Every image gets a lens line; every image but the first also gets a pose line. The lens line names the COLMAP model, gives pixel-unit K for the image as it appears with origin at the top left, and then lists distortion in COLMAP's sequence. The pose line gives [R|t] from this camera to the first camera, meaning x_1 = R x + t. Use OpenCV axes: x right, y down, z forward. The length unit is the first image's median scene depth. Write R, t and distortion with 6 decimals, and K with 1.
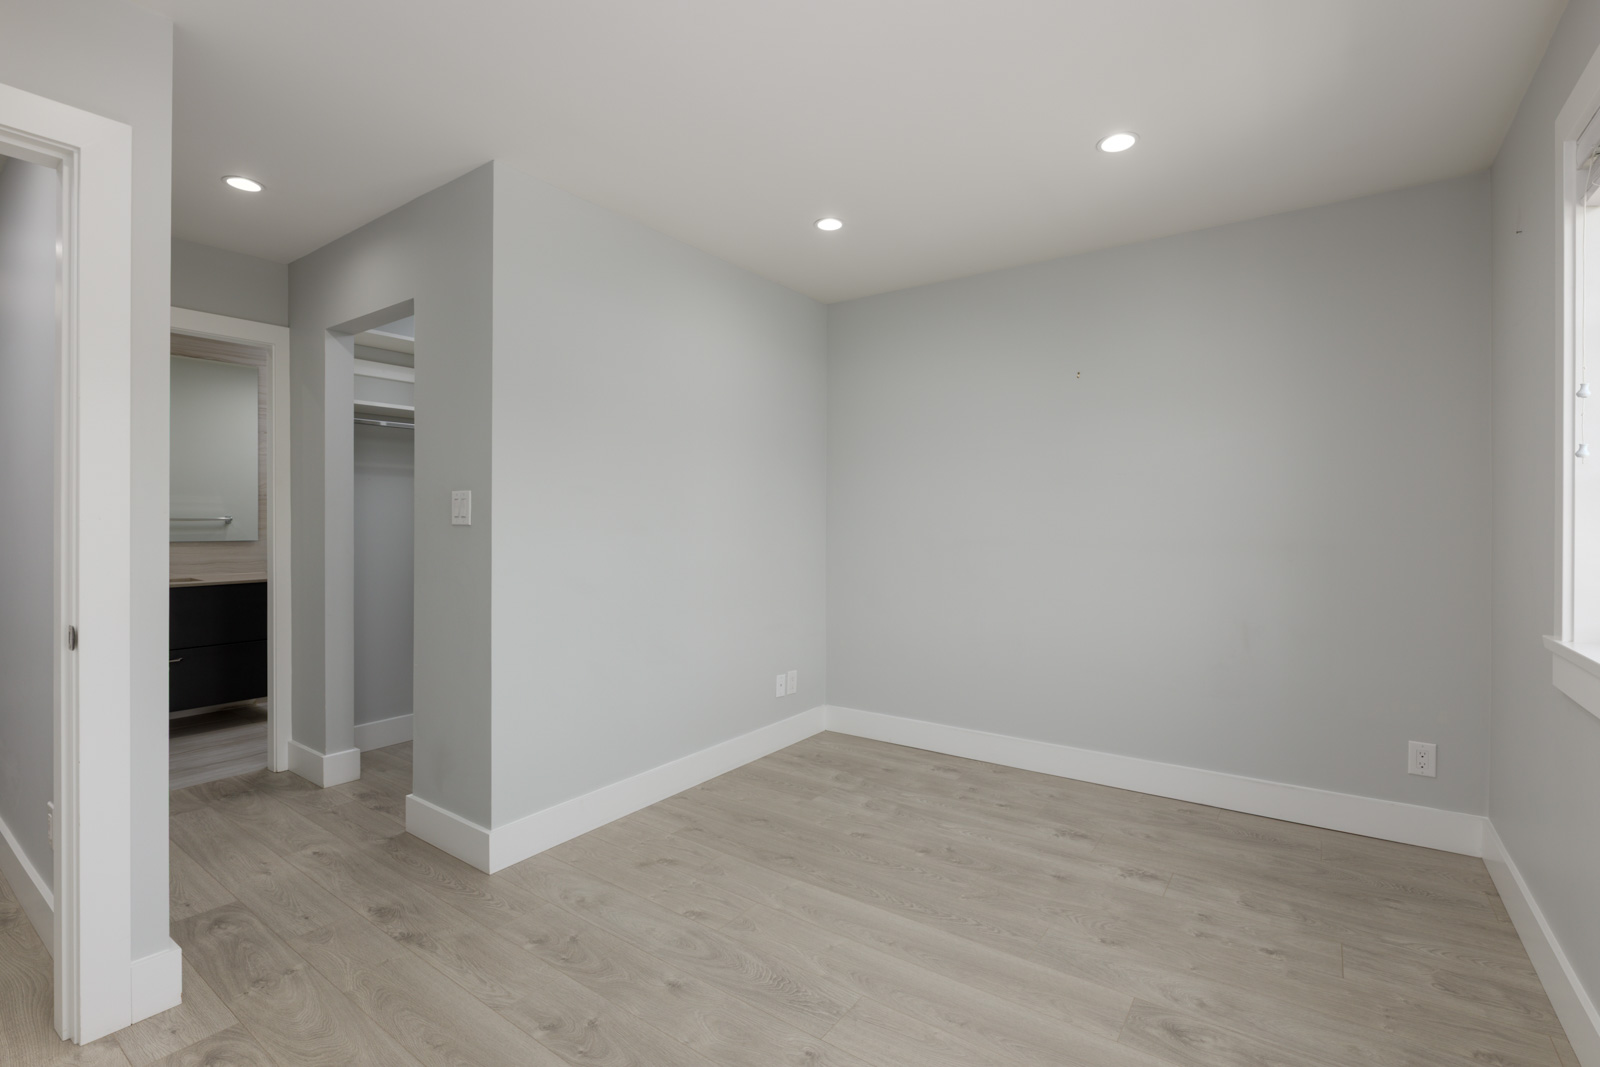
lens RADIAL K [[724.4, 0, 804.6], [0, 724.4, 521.4], [0, 0, 1]] dist [-0.011909, 0.000323]
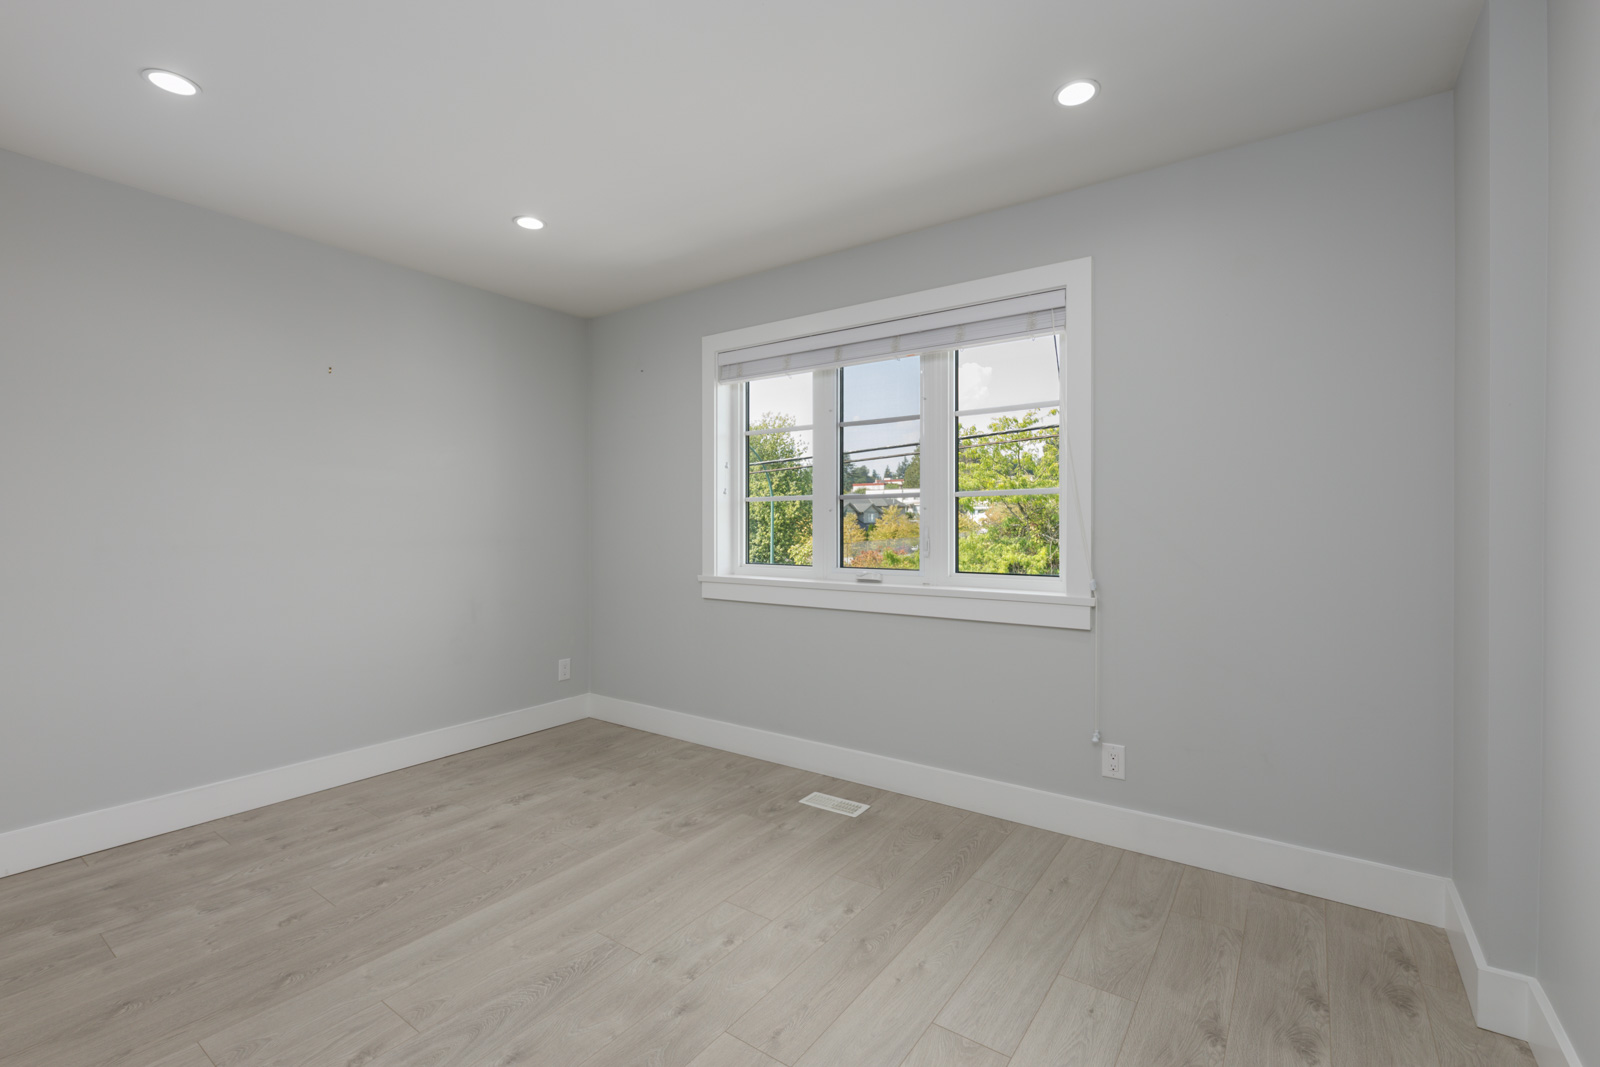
lens RADIAL K [[724.4, 0, 794.9], [0, 724.4, 524.1], [0, 0, 1]] dist [-0.011909, 0.000323]
pose [[-0.004264, -0.001481, 0.999990, -0.760934], [0.004344, 0.999989, 0.001500, 0.005680], [-0.999981, 0.004350, -0.004257, 0.488194]]
